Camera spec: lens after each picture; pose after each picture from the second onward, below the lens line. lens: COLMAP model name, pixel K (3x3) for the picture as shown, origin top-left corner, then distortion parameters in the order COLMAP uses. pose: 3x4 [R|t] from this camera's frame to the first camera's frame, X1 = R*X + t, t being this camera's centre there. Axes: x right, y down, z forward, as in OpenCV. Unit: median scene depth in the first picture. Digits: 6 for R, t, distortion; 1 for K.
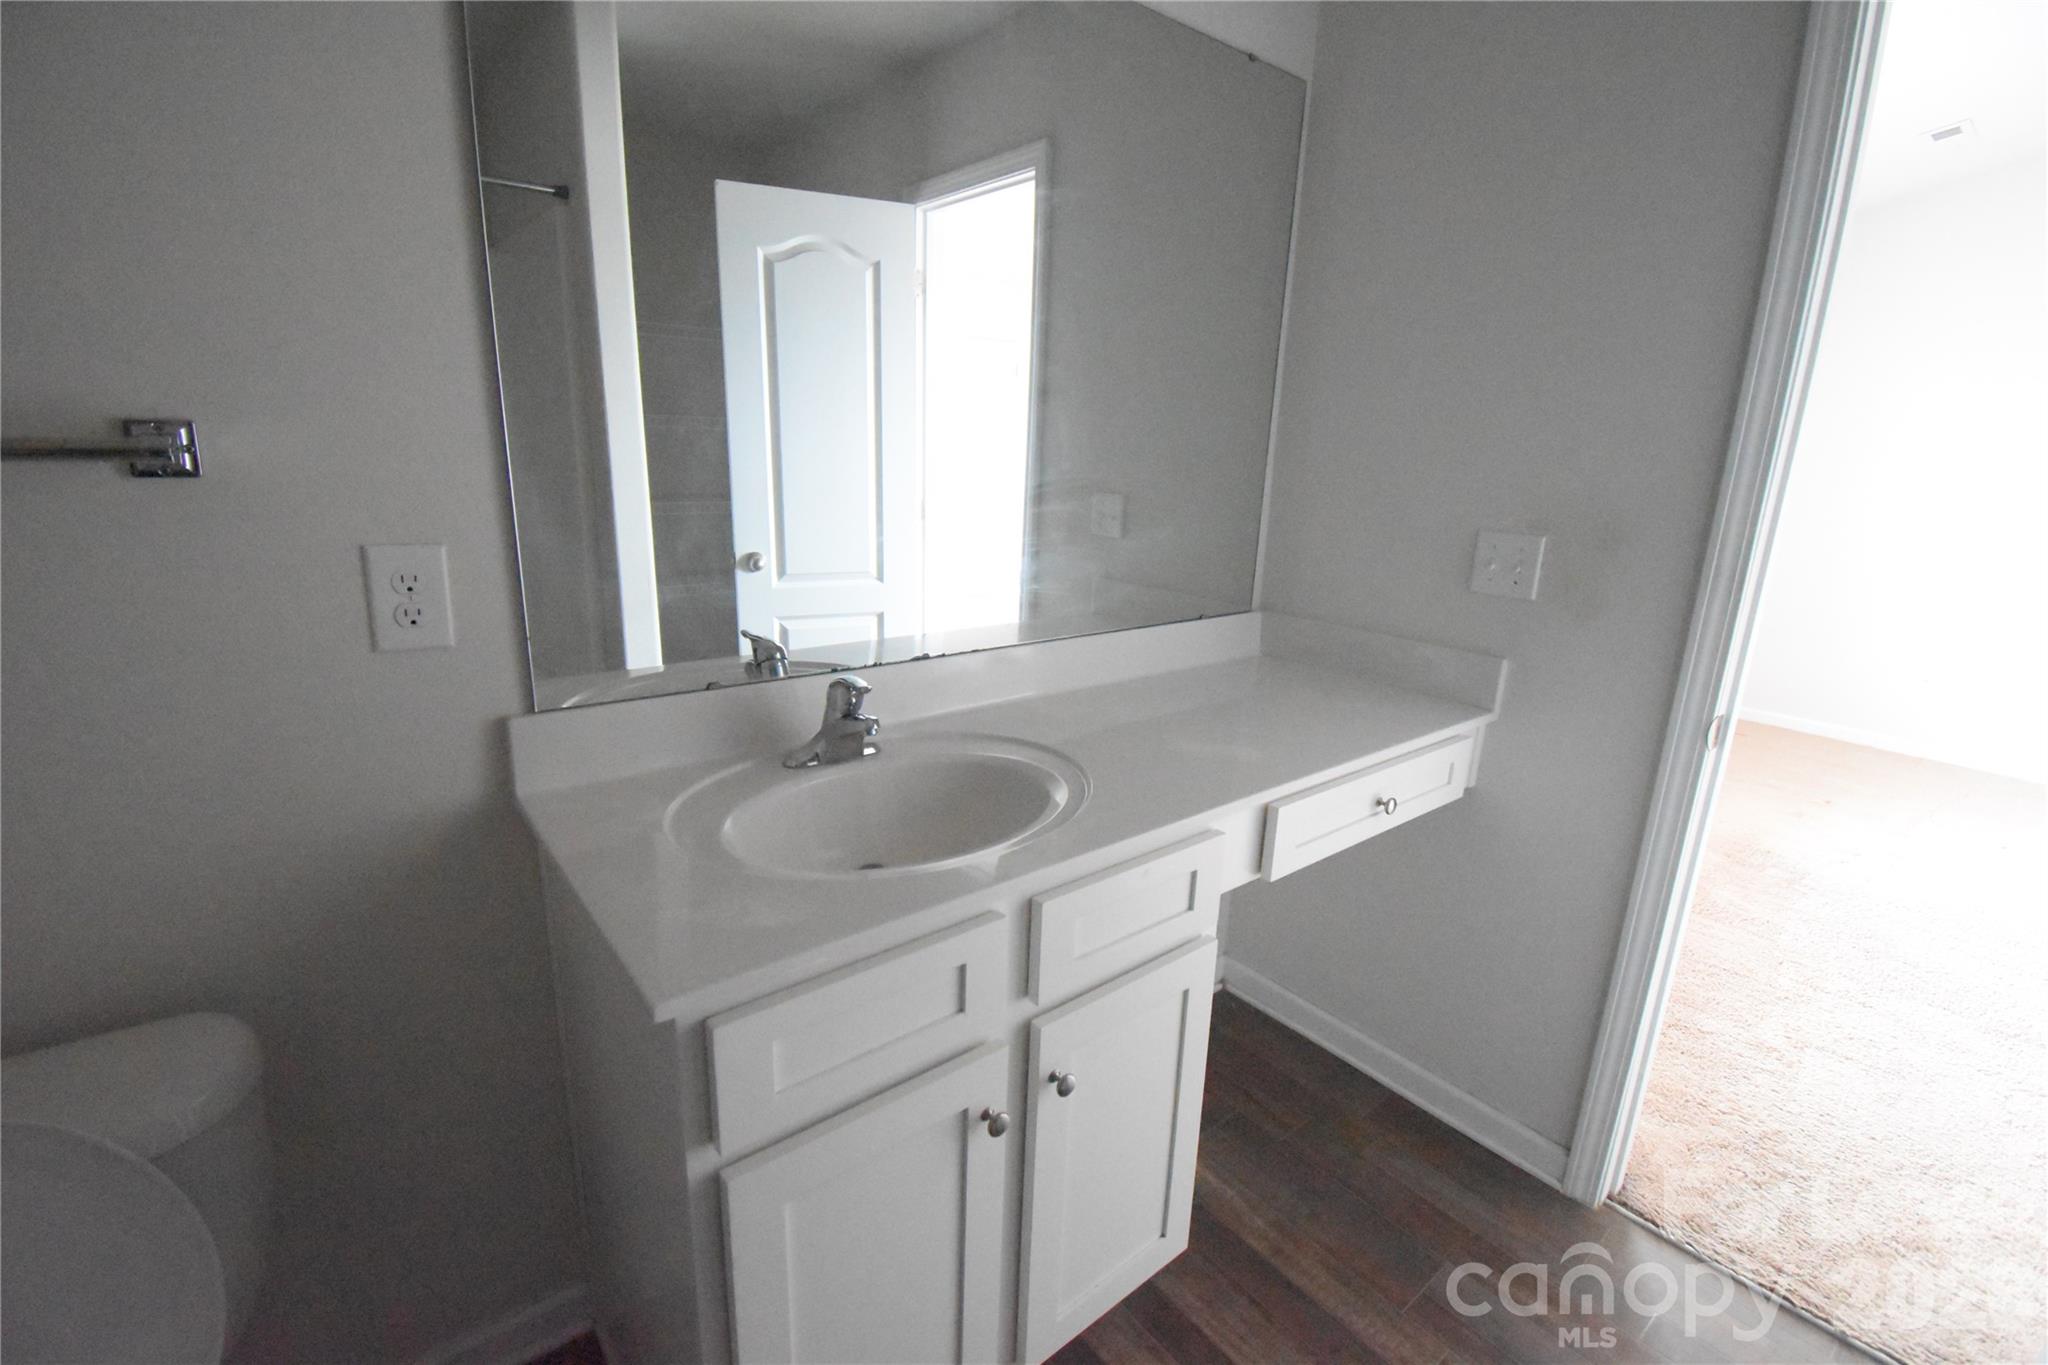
lens RADIAL K [[898.9, 0, 1024.1], [0, 898.9, 677.1], [0, 0, 1]] dist [0.011661, -0.019721]
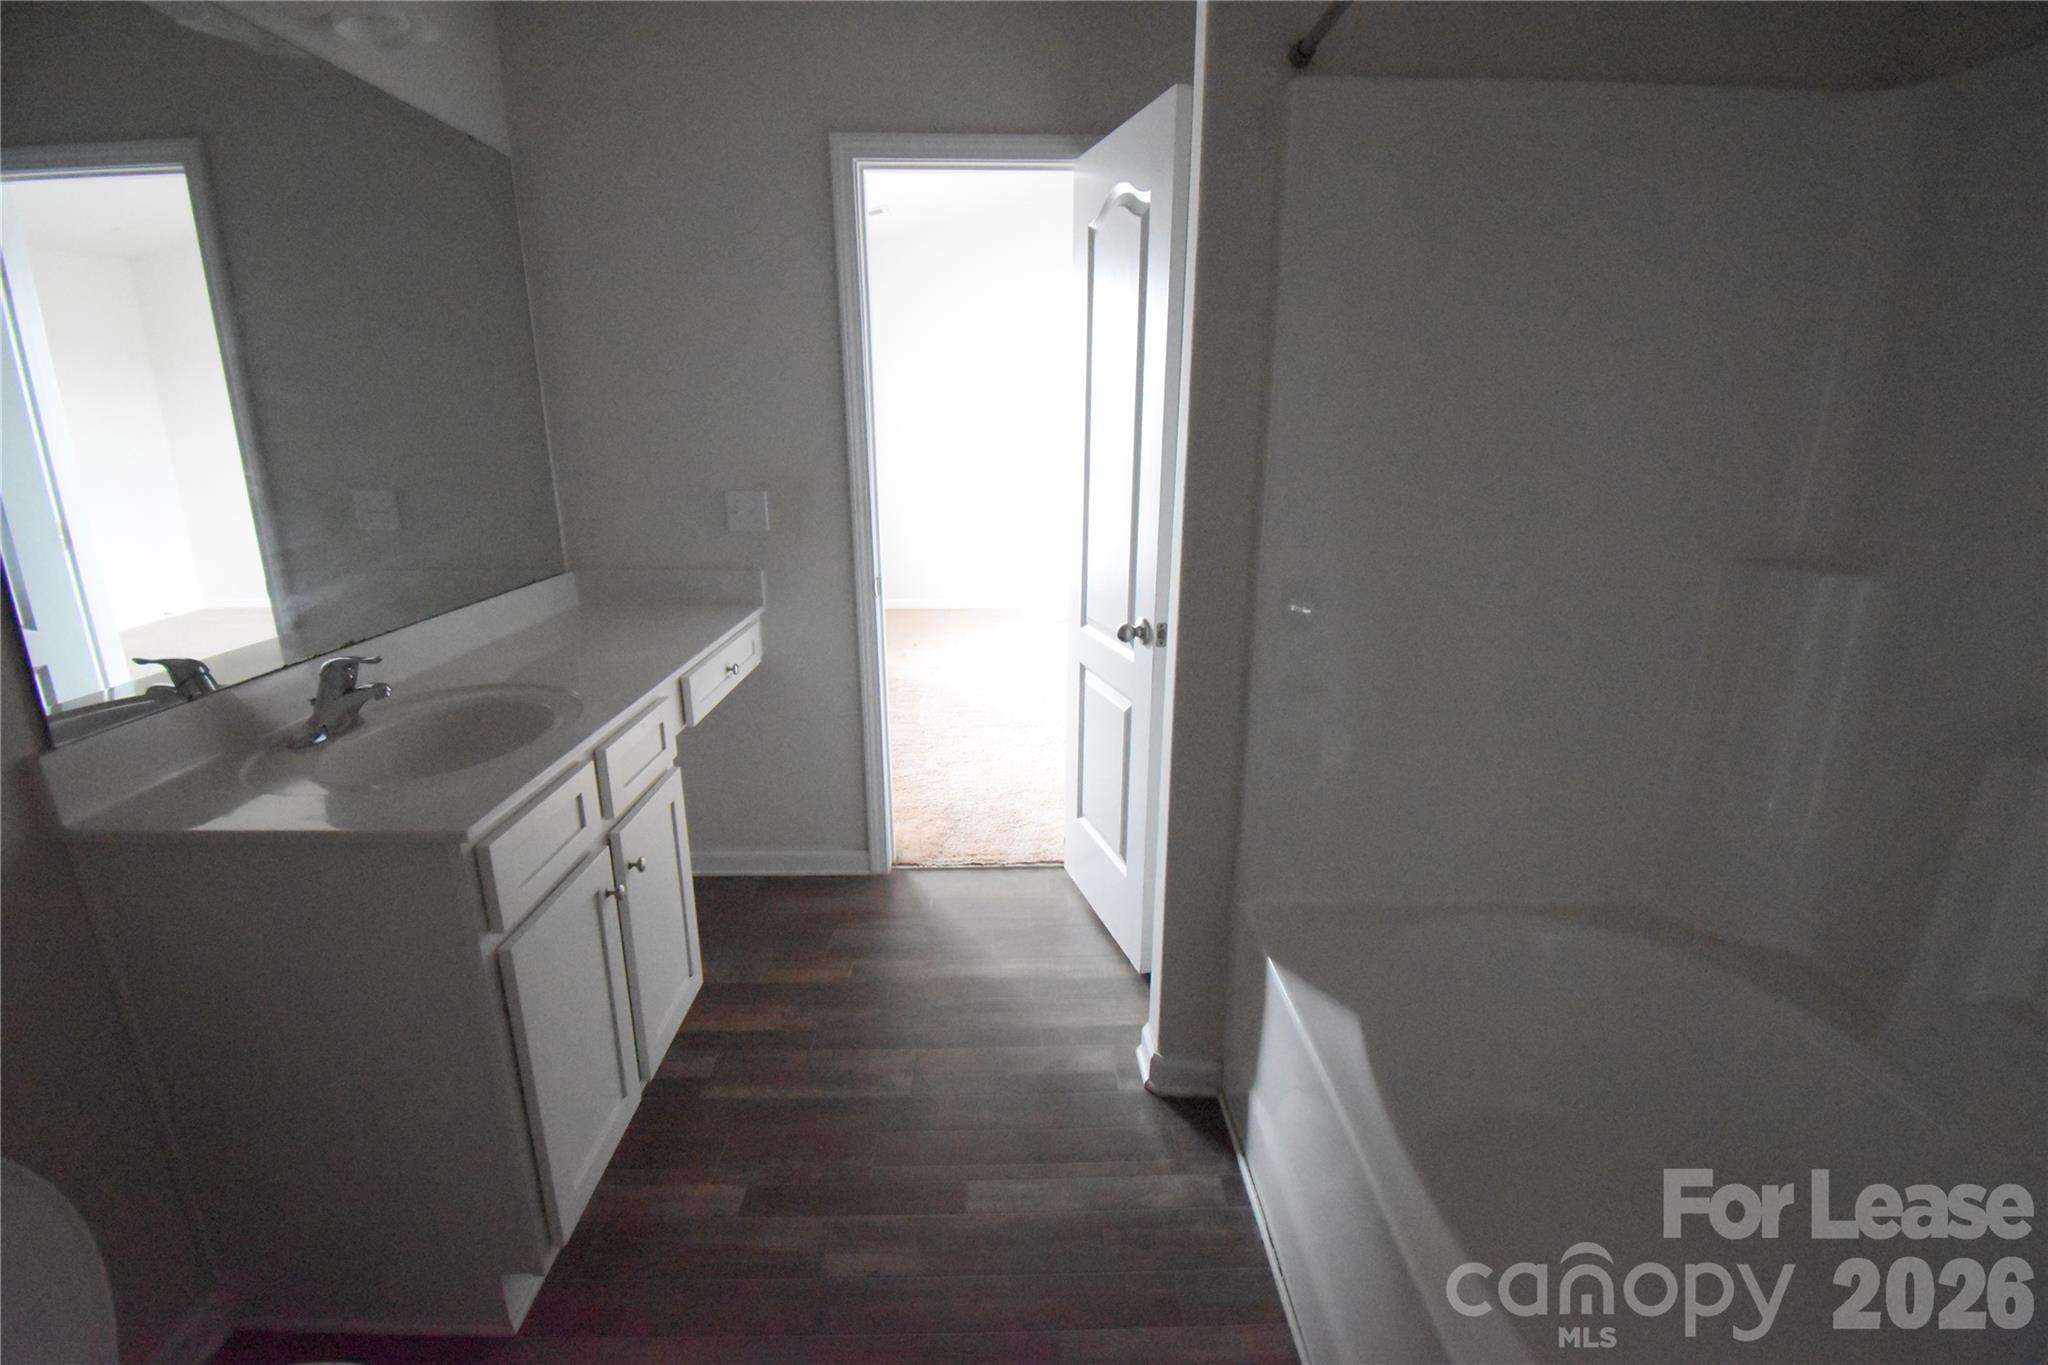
lens RADIAL K [[898.9, 0, 1024.3], [0, 898.9, 675.1], [0, 0, 1]] dist [0.011661, -0.019721]
pose [[0.609424, -0.243612, 0.754491, -0.431390], [0.222170, 0.965971, 0.132442, 0.051493], [-0.761080, 0.086912, 0.642809, -0.358162]]
